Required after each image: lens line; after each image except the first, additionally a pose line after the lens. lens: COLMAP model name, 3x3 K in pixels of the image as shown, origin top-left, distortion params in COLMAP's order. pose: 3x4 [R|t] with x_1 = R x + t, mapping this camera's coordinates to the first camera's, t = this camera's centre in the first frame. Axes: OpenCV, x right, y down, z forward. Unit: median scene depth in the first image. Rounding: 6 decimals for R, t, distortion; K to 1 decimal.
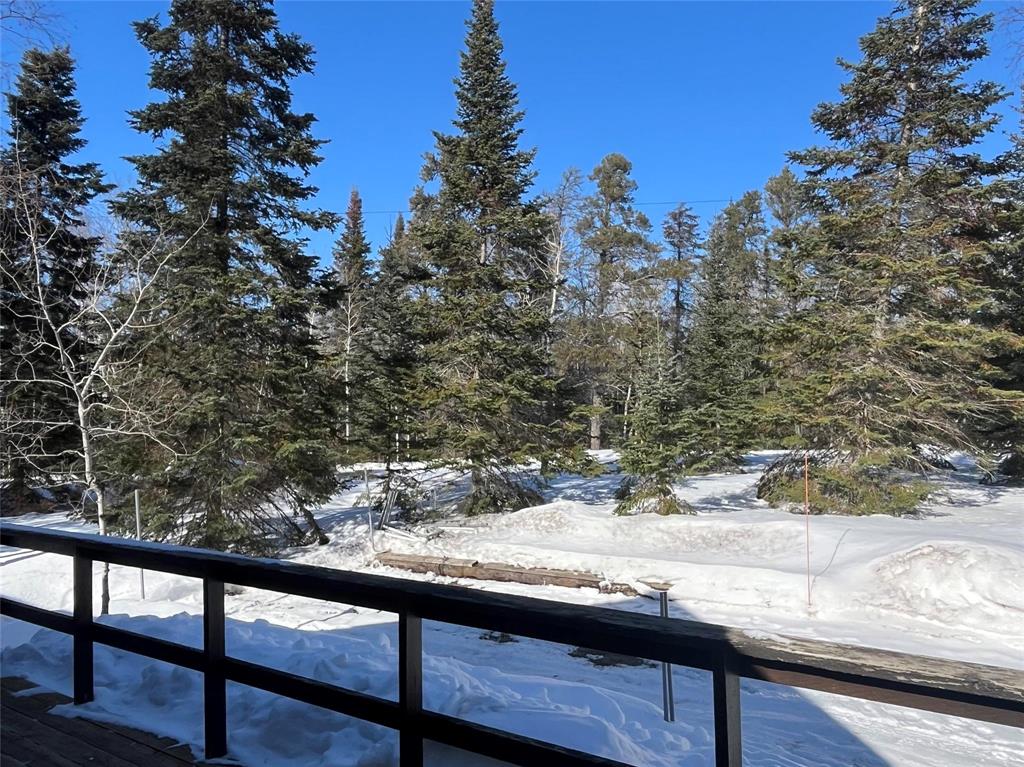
lens RADIAL K [[810.0, 0, 511.2], [0, 810.0, 384.2], [0, 0, 1]] dist [-0.001696, -0.004236]
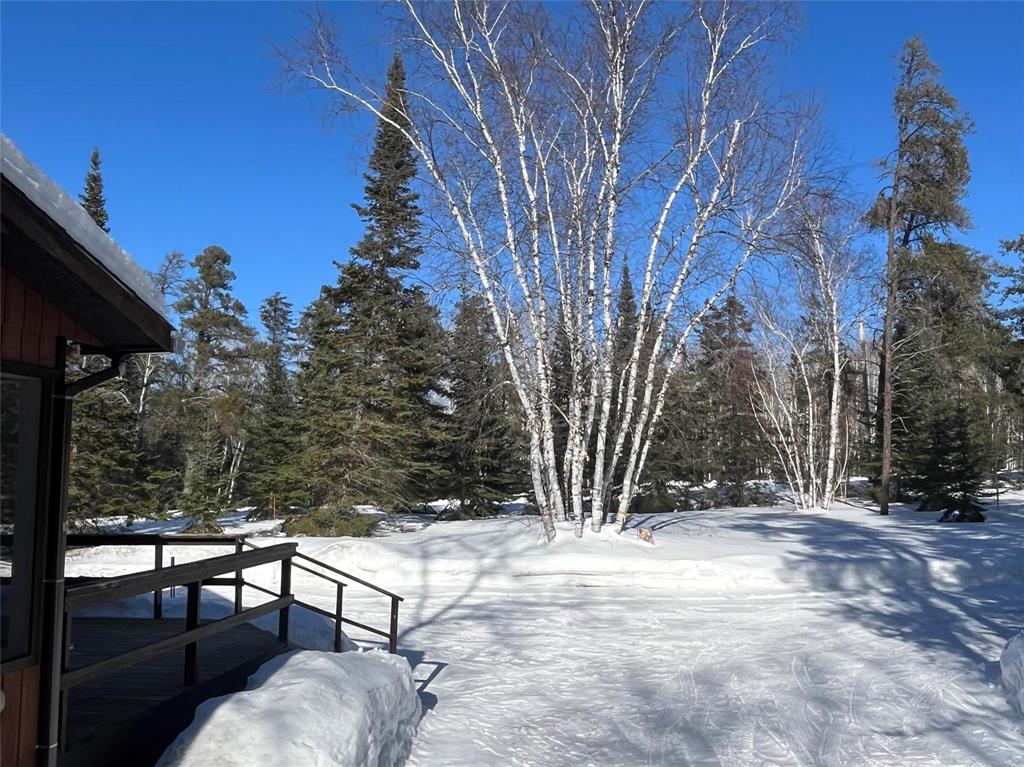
lens RADIAL K [[810.0, 0, 514.6], [0, 810.0, 388.2], [0, 0, 1]] dist [-0.001696, -0.004236]
pose [[0.892118, 0.043935, 0.449660, 0.000118], [-0.011727, 0.997177, -0.074164, -0.007275], [-0.451649, 0.060890, 0.890115, -0.191691]]
